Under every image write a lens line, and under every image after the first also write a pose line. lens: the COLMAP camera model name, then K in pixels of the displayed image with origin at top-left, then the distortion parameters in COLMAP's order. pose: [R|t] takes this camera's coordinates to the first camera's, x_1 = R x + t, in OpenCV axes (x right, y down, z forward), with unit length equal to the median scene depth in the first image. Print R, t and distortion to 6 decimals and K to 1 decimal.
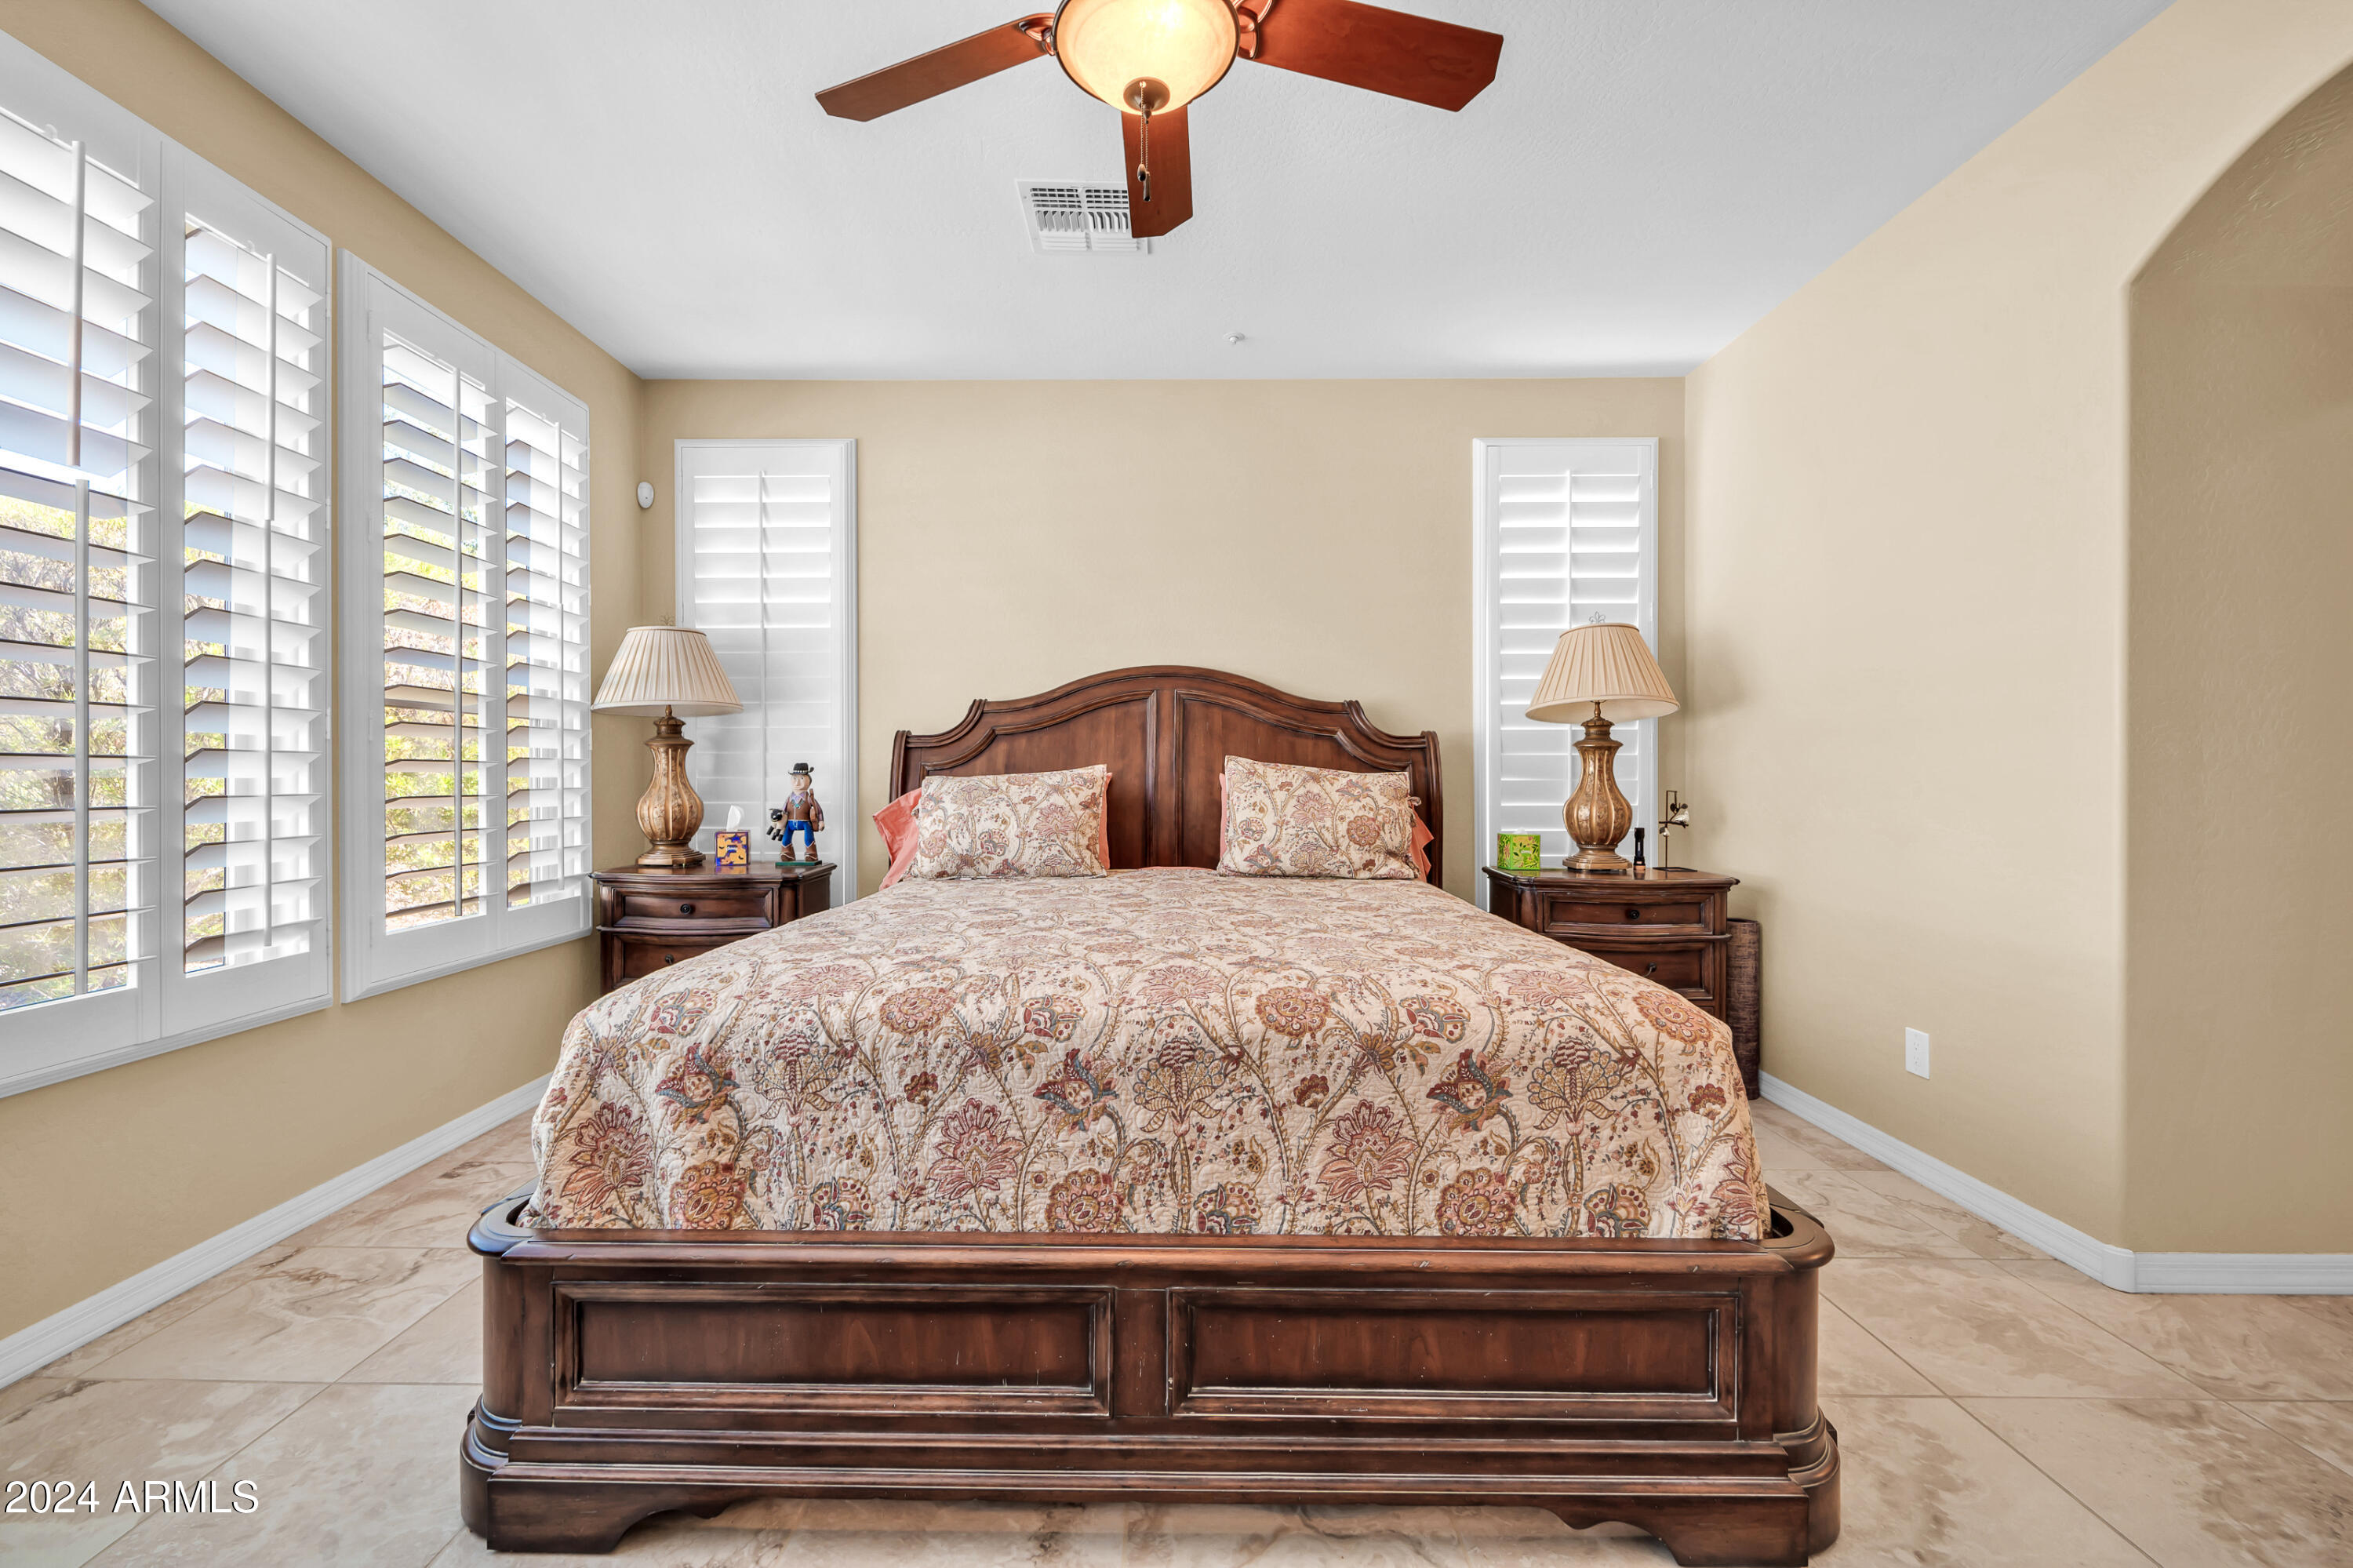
lens RADIAL K [[941.7, 0, 1157.7], [0, 941.7, 777.3], [0, 0, 1]] dist [0.002103, -0.000678]
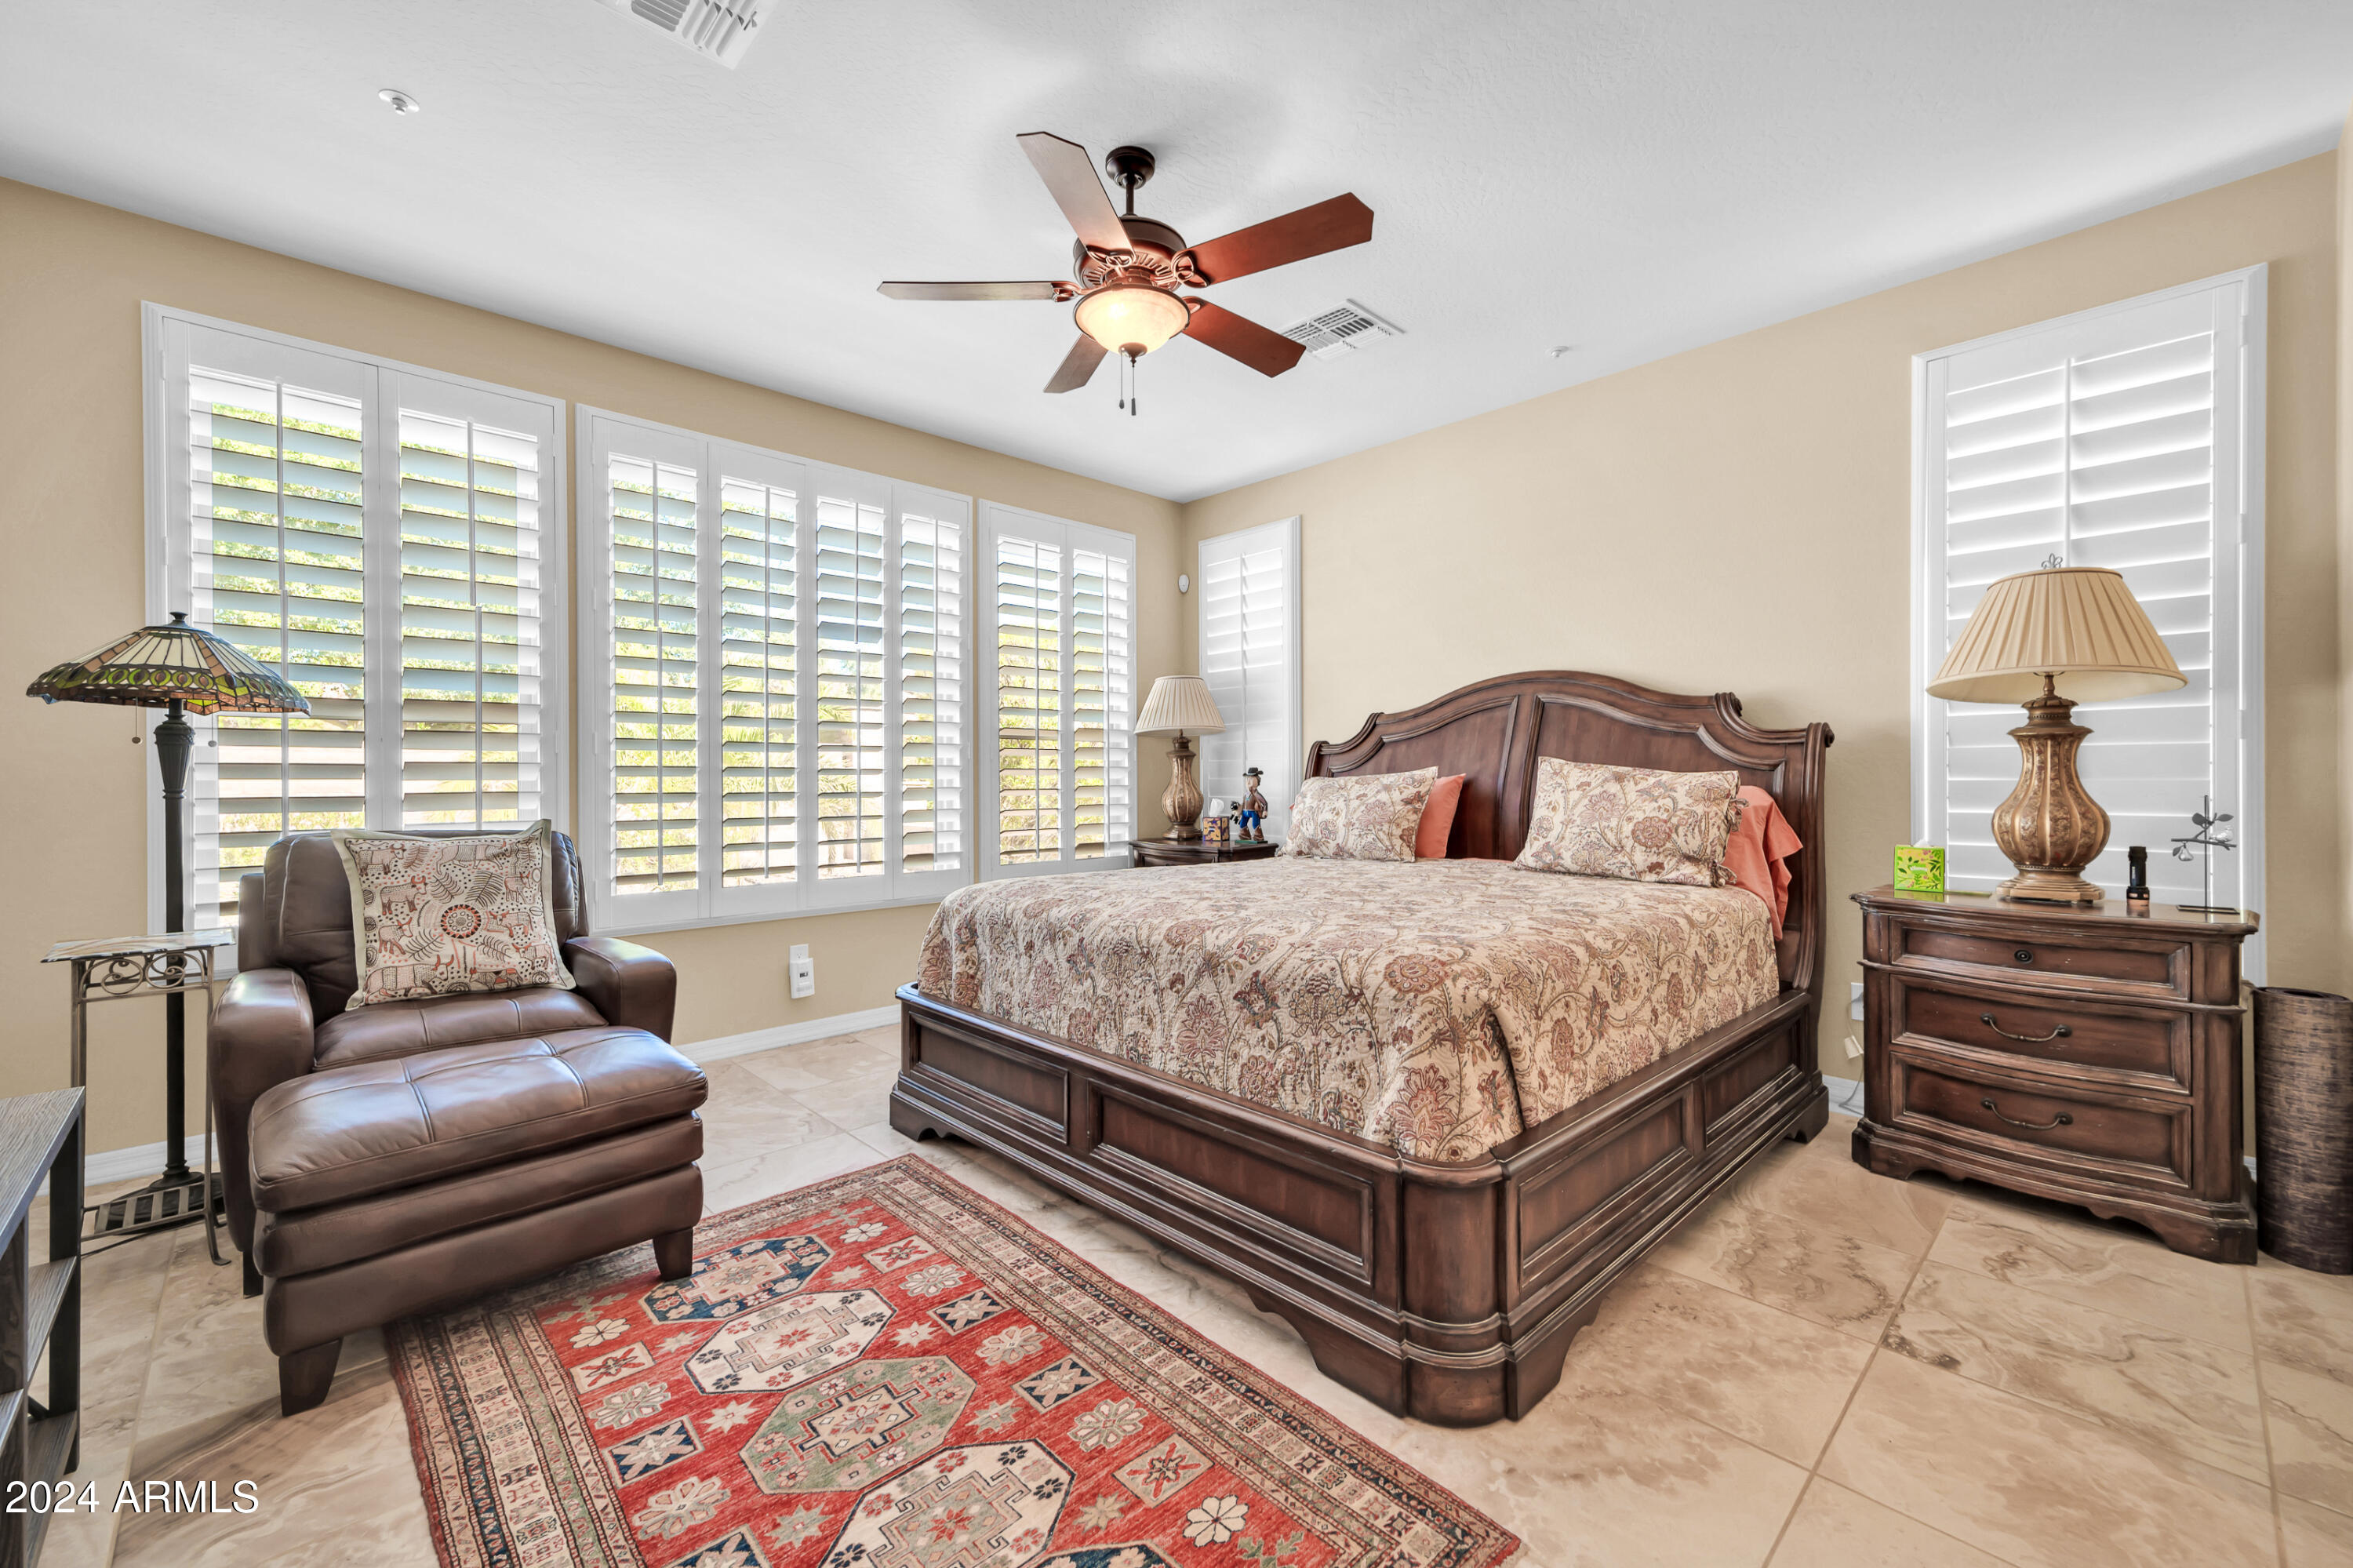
lens RADIAL K [[944.1, 0, 1163.0], [0, 944.1, 783.9], [0, 0, 1]] dist [0.014488, 0.000028]
pose [[0.693337, 0.001993, -0.720611, 0.571568], [0.001627, 0.999989, 0.004331, 0.002178], [0.720612, -0.004175, 0.693326, -0.034960]]
